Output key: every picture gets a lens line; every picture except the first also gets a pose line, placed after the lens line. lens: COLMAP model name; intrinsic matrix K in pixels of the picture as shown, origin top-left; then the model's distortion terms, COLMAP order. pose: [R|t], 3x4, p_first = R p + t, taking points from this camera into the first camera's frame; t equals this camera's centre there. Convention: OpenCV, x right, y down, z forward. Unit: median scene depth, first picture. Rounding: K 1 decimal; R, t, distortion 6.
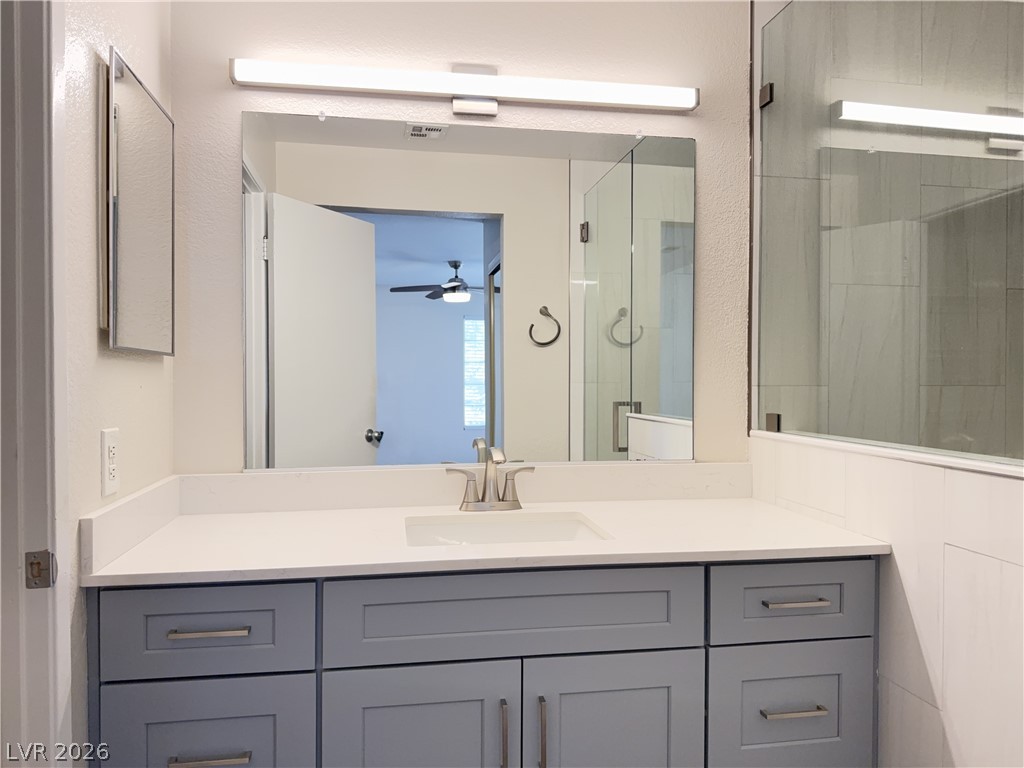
lens RADIAL K [[738.3, 0, 512.0], [0, 738.3, 384.0], [0, 0, 1]] dist [0.111057, -0.110811]
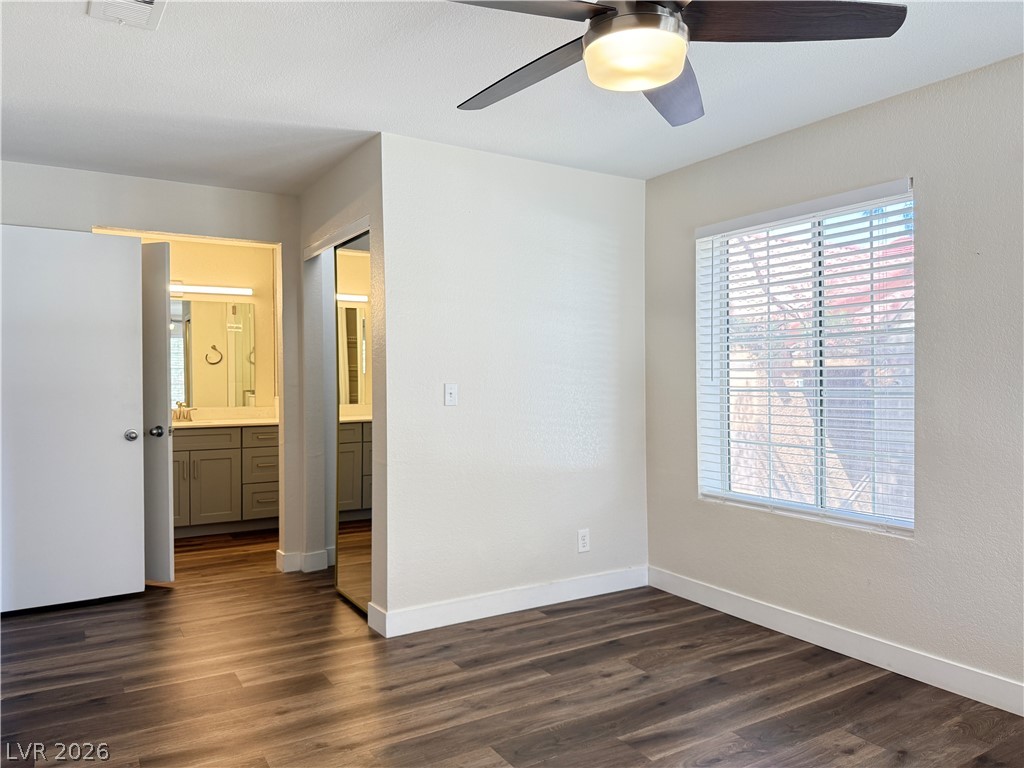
lens RADIAL K [[738.3, 0, 512.0], [0, 738.3, 384.0], [0, 0, 1]] dist [0.111057, -0.110811]
pose [[0.932521, -0.010382, 0.360967, 0.120447], [0.009676, 0.999946, 0.003762, 0.005956], [-0.360987, -0.000015, 0.932571, -2.340618]]
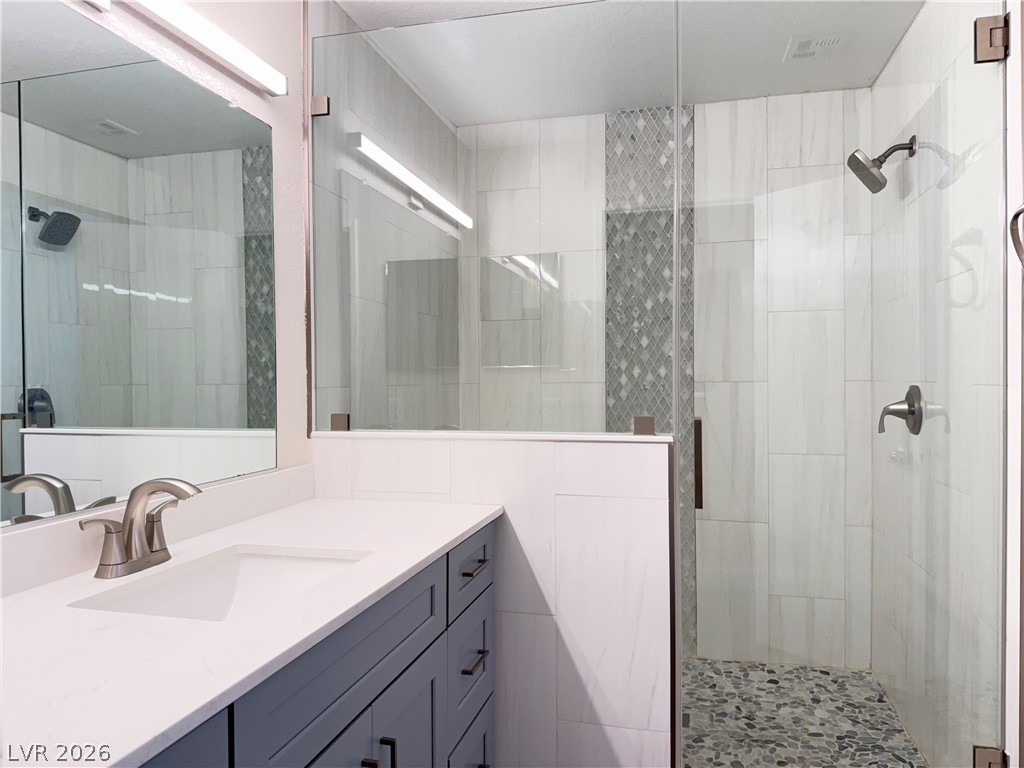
lens RADIAL K [[738.3, 0, 512.0], [0, 738.3, 384.0], [0, 0, 1]] dist [0.111057, -0.110811]
pose [[0.424779, -0.013059, 0.905203, -0.483975], [0.015366, 0.999856, 0.007214, -0.006090], [-0.905167, 0.010845, 0.424918, 0.326866]]
